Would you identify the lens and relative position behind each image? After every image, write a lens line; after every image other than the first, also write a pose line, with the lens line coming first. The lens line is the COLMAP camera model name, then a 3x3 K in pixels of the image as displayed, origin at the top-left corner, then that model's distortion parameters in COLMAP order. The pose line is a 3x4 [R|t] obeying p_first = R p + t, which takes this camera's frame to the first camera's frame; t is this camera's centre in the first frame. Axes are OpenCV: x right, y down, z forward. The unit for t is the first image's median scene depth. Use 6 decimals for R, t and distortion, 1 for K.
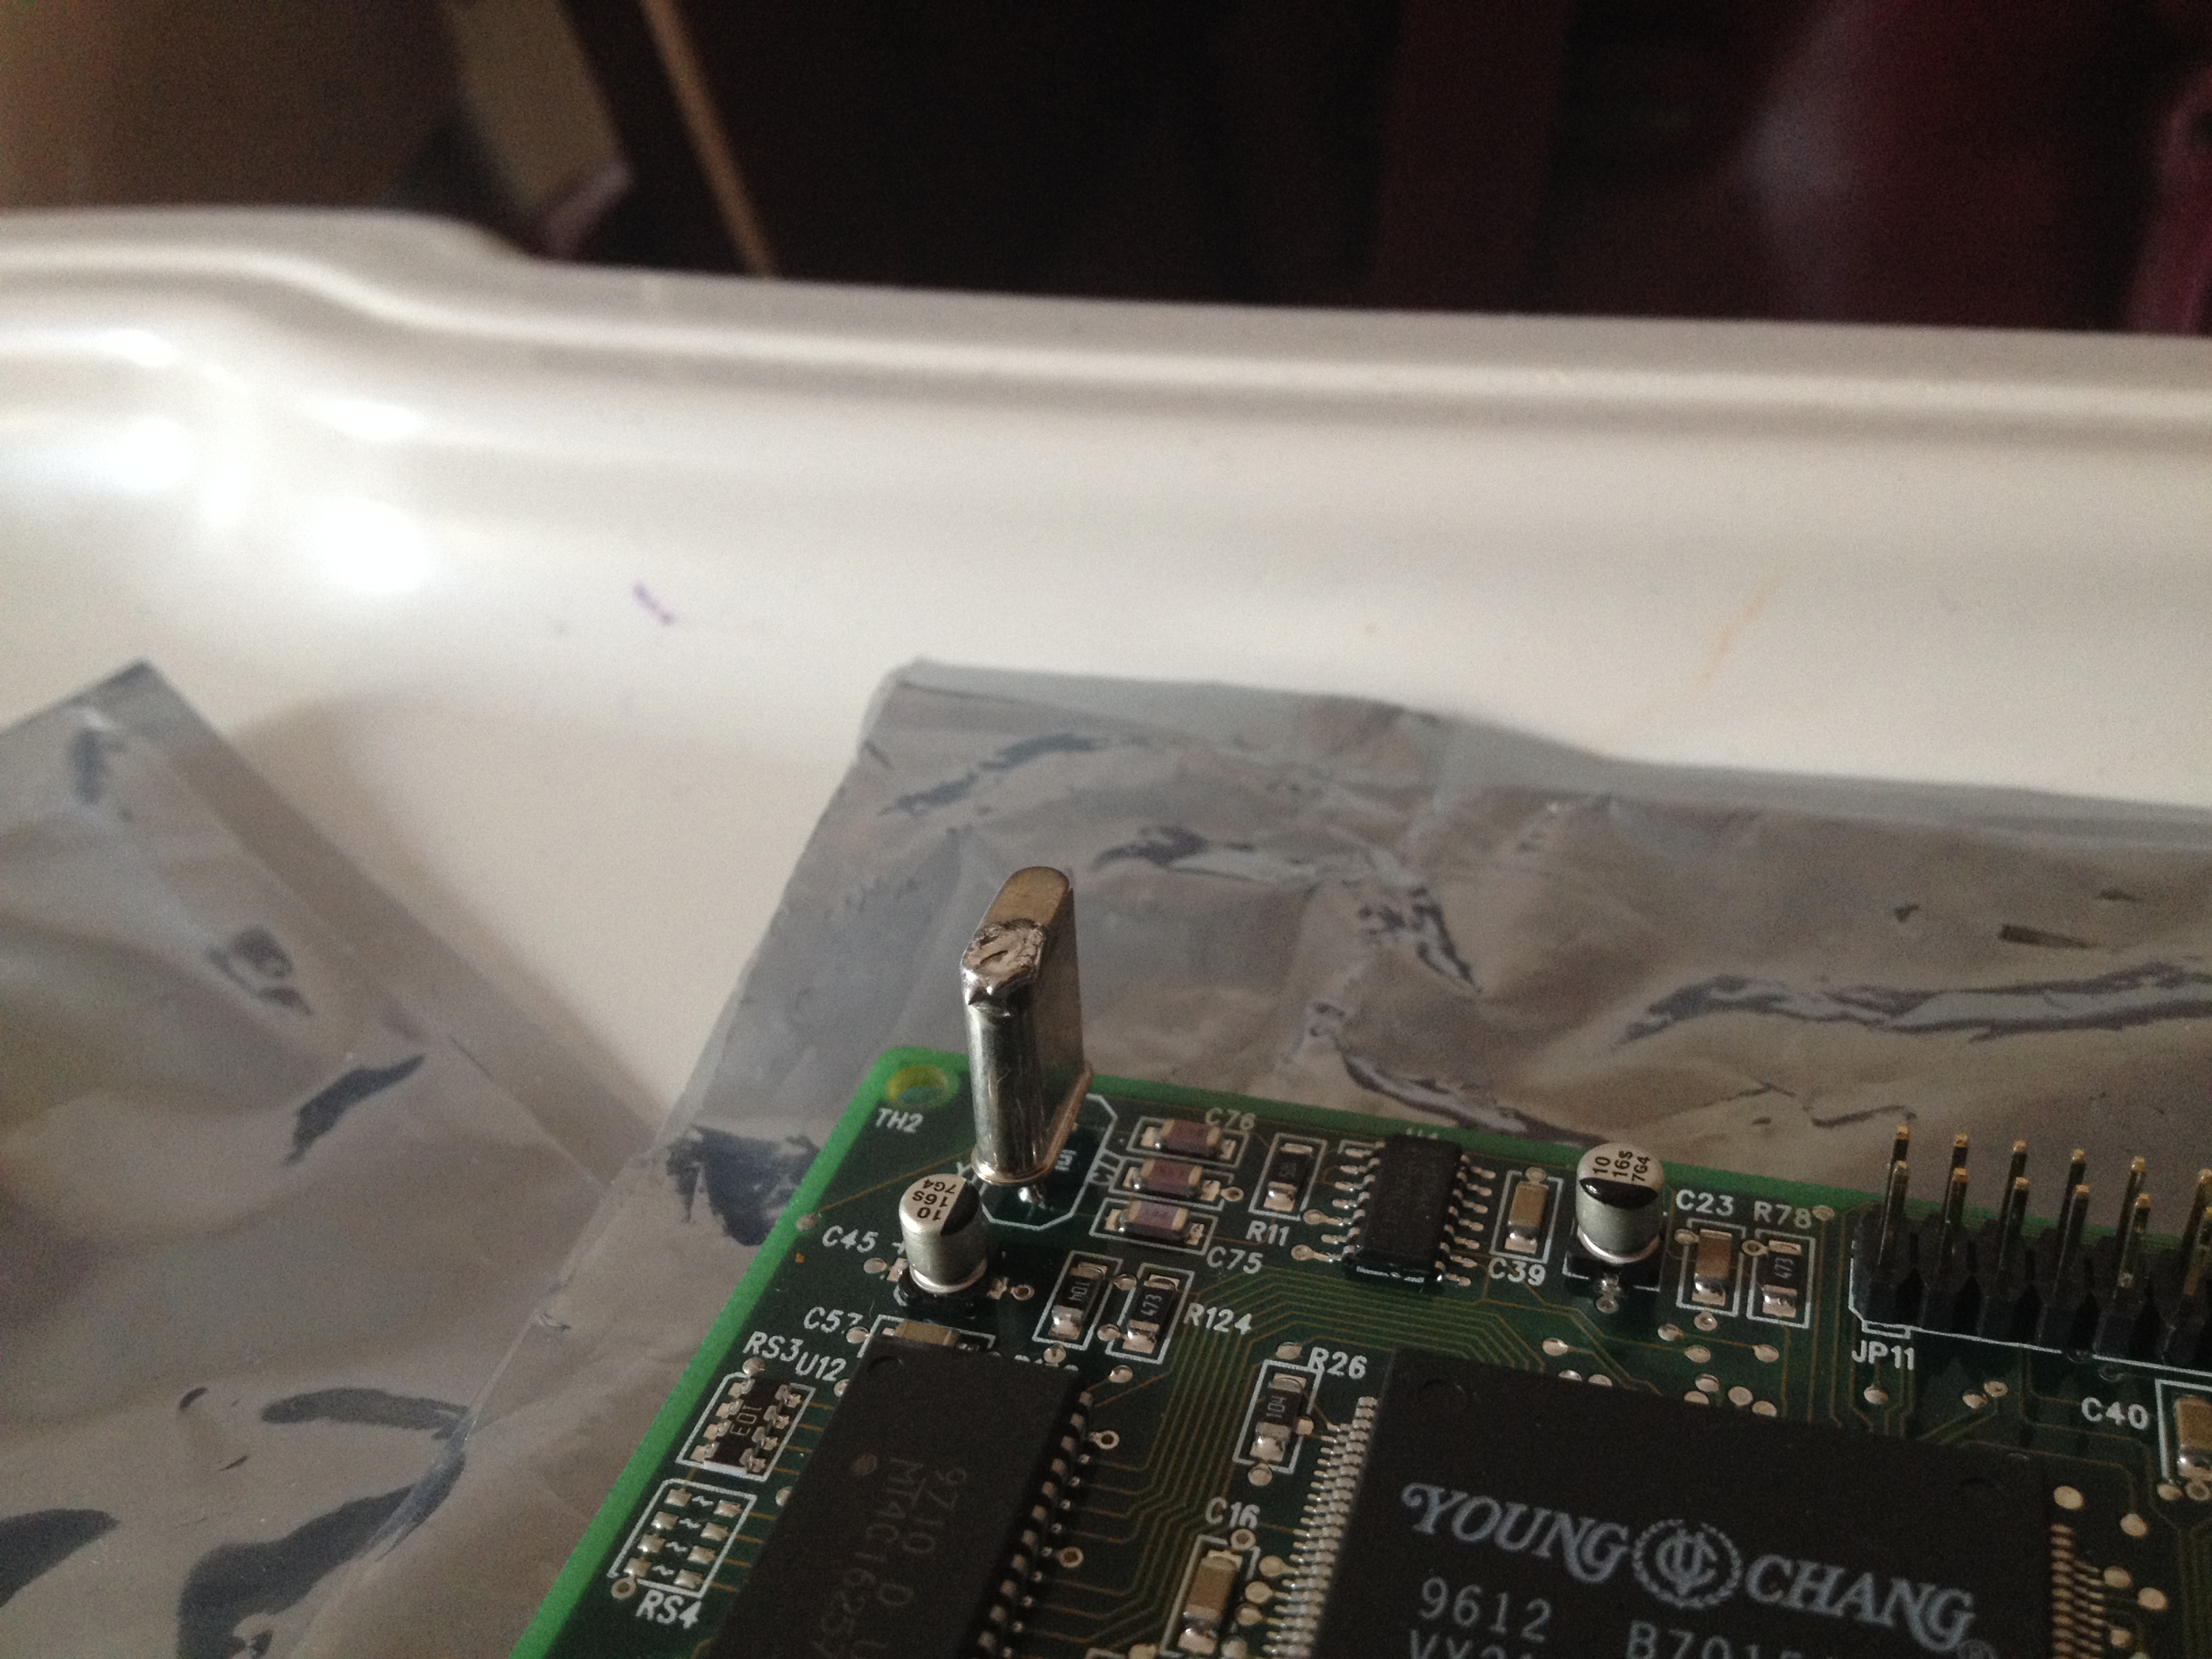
lens RADIAL K [[2192.5, 0, 1106.0], [0, 2192.5, 829.5], [0, 0, 1]] dist [0.142207, -0.486931]
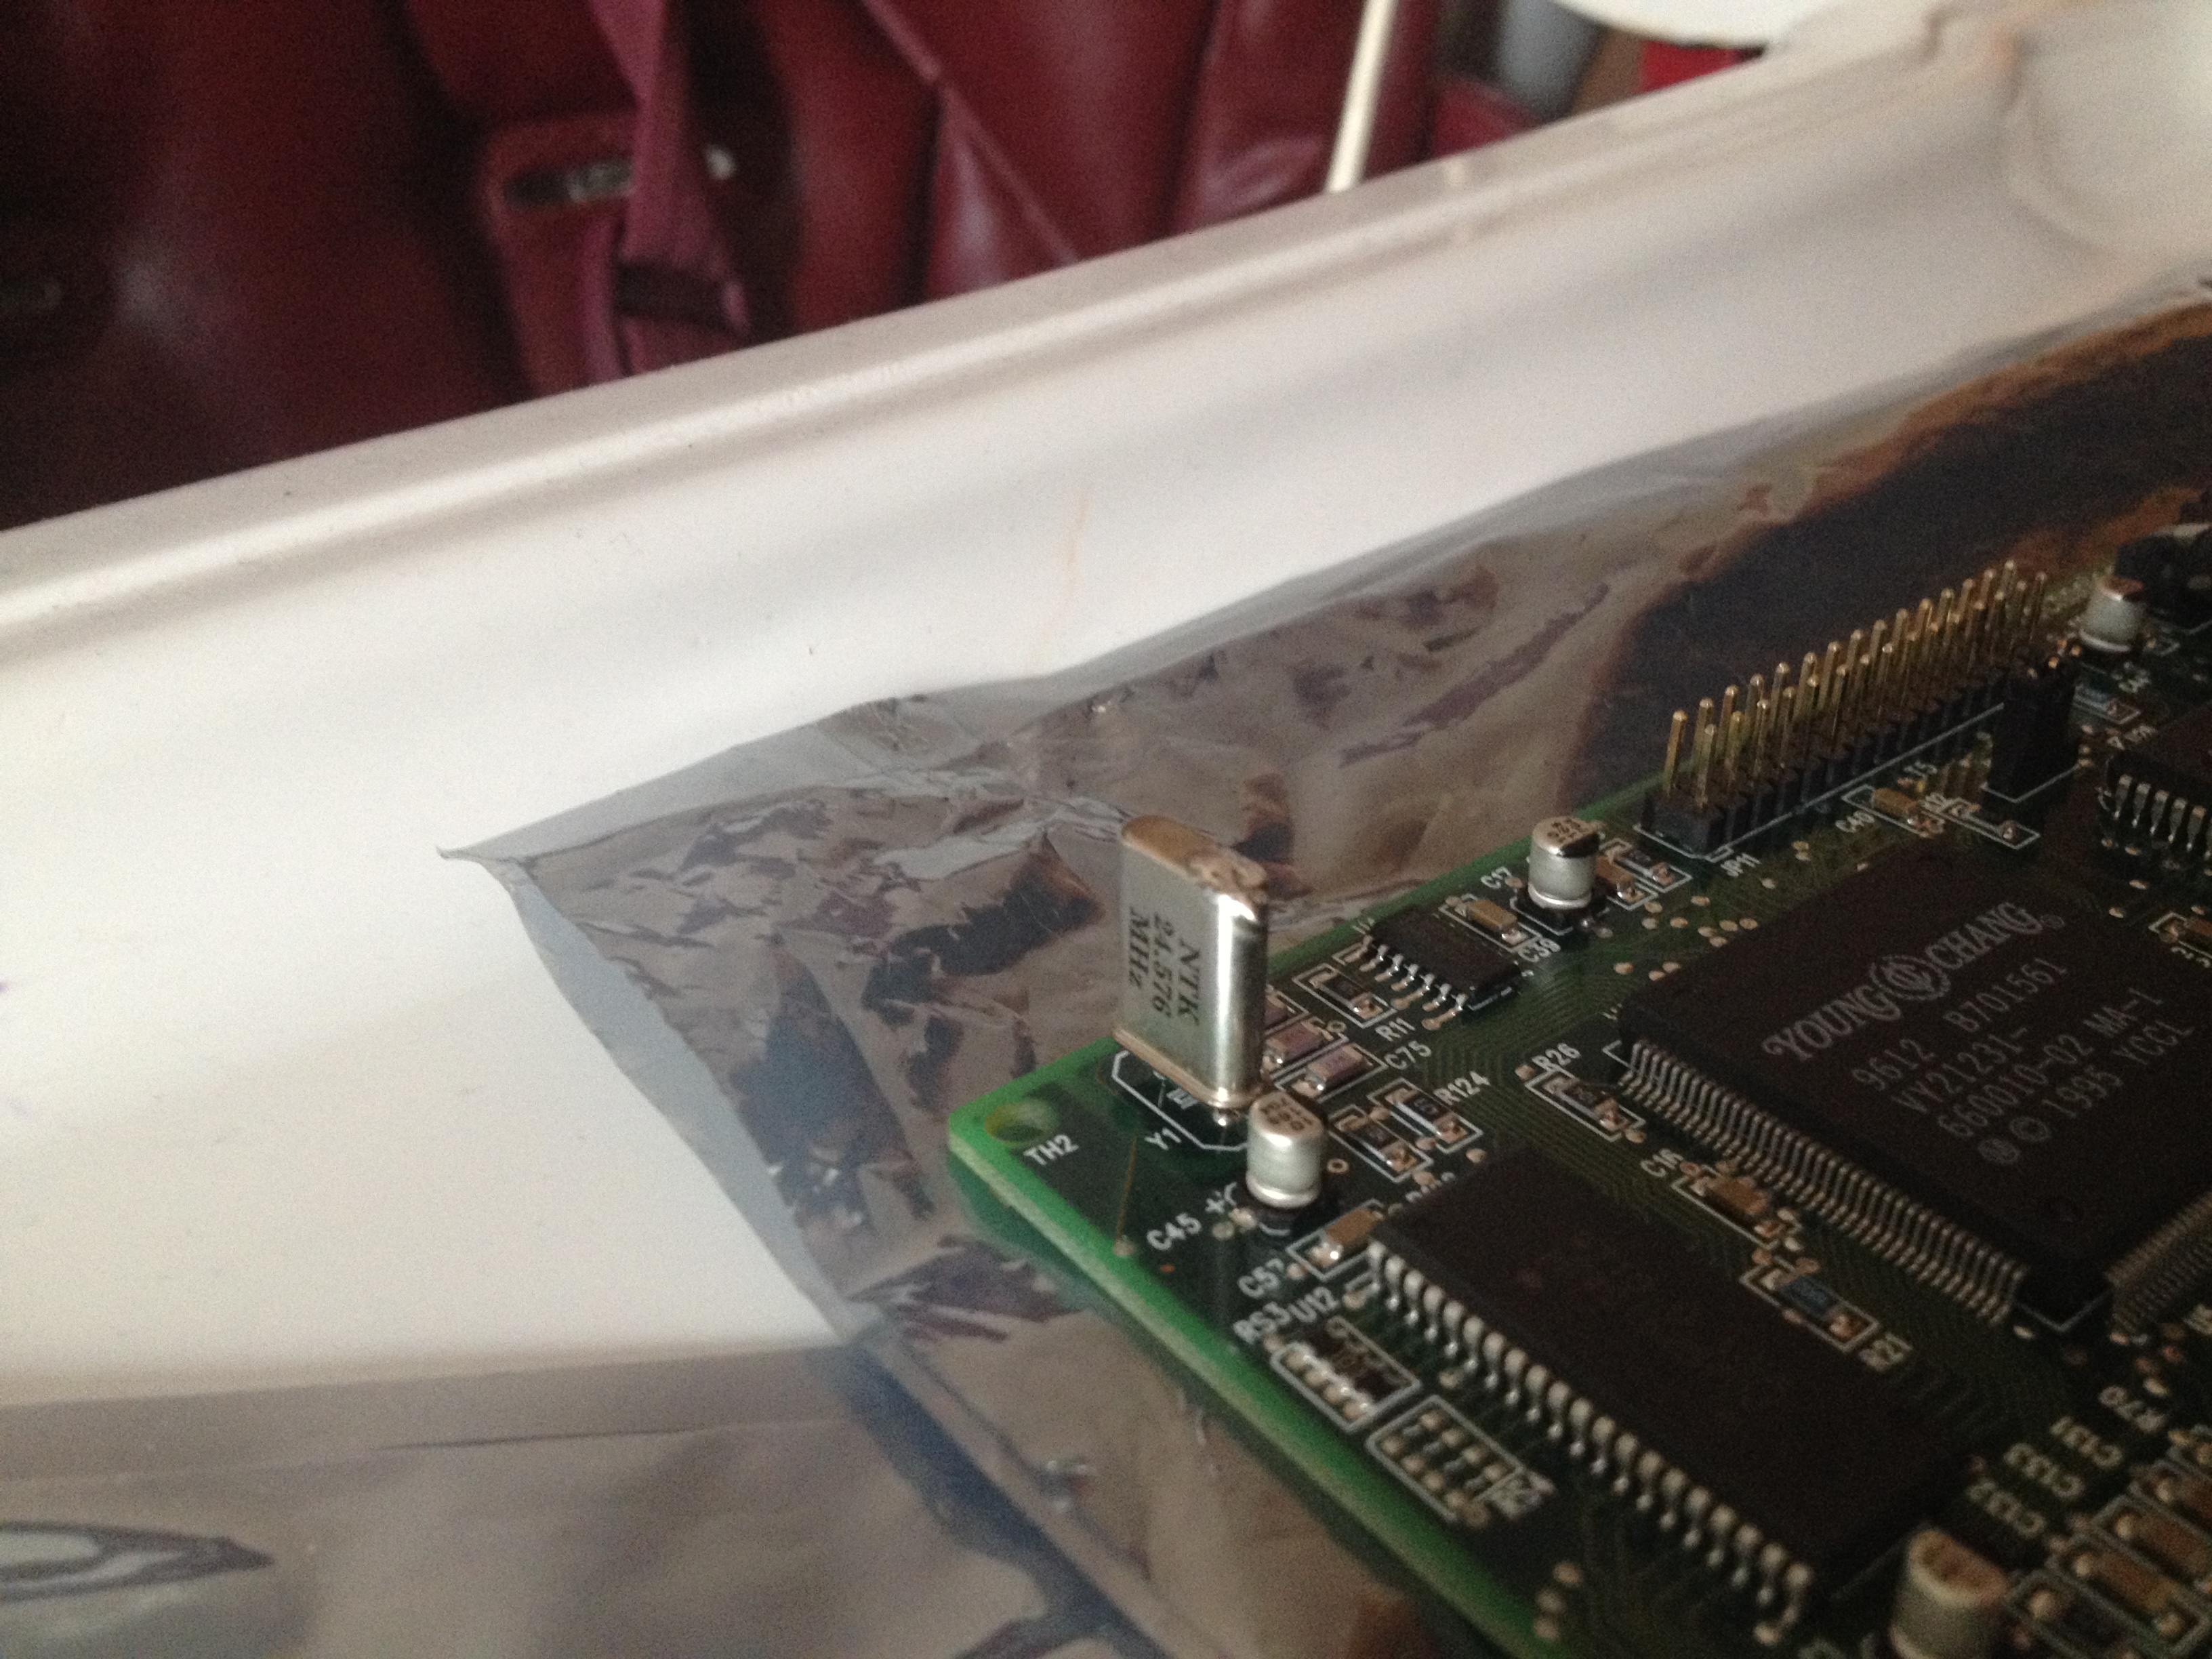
lens RADIAL K [[2259.9, 0, 1106.0], [0, 2259.9, 829.5], [0, 0, 1]] dist [0.102274, 0.002141]
pose [[0.555796, -0.364653, 0.747074, -0.847481], [0.437795, 0.892338, 0.109854, -0.100542], [-0.706701, 0.266008, 0.655601, 0.325395]]
